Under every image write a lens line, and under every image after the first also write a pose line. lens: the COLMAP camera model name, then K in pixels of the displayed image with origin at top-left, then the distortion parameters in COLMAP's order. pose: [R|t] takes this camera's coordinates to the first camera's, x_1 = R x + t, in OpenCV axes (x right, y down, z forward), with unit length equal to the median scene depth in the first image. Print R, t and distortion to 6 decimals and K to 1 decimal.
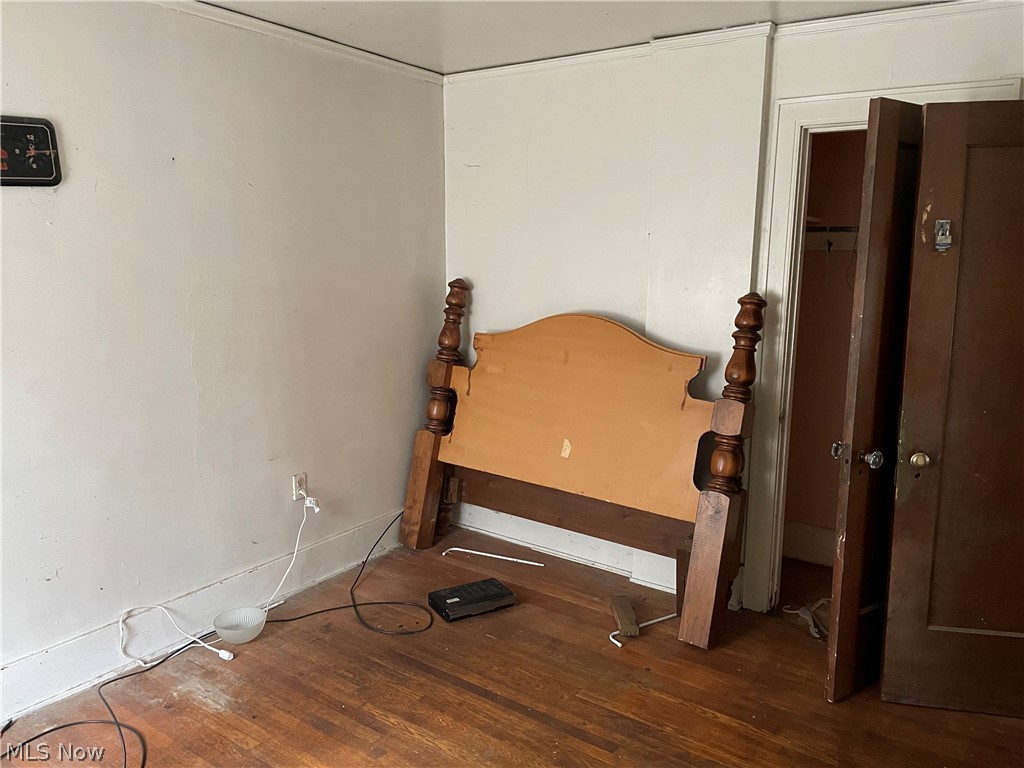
lens RADIAL K [[775.6, 0, 509.7], [0, 775.6, 386.5], [0, 0, 1]] dist [0.112364, -0.135374]
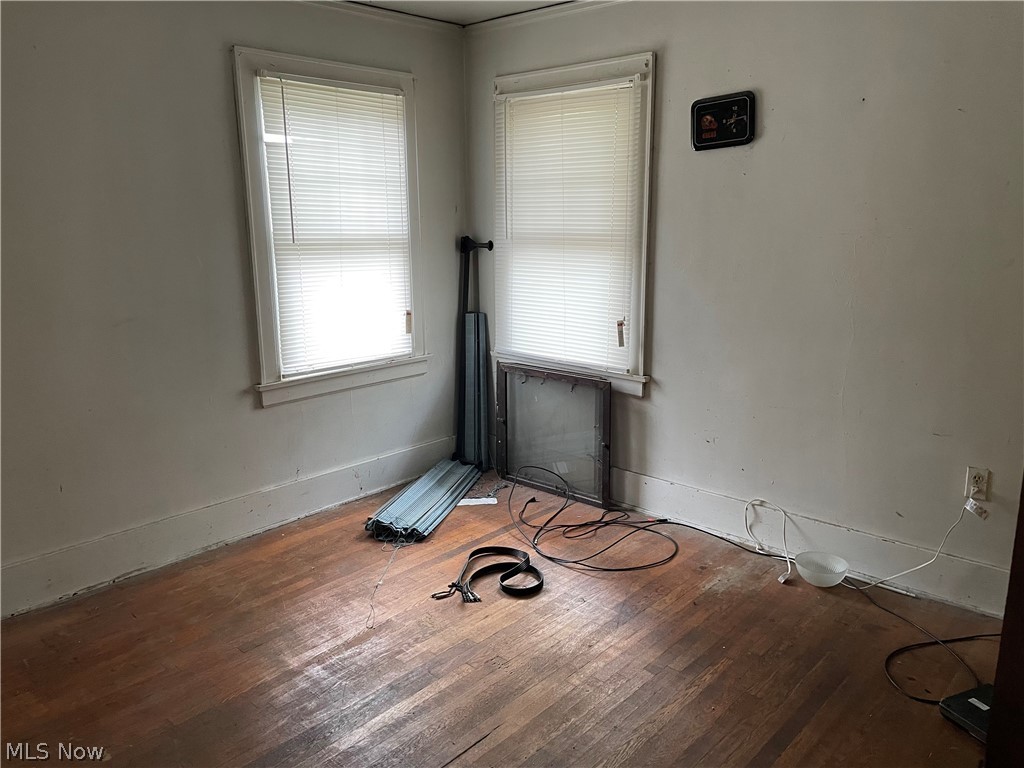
lens RADIAL K [[775.6, 0, 509.7], [0, 775.6, 386.5], [0, 0, 1]] dist [0.112364, -0.135374]
pose [[-0.147277, 0.215969, -0.965229, 0.728483], [-0.153390, 0.959077, 0.237997, -0.113259], [0.977129, 0.183108, -0.108123, 0.773853]]
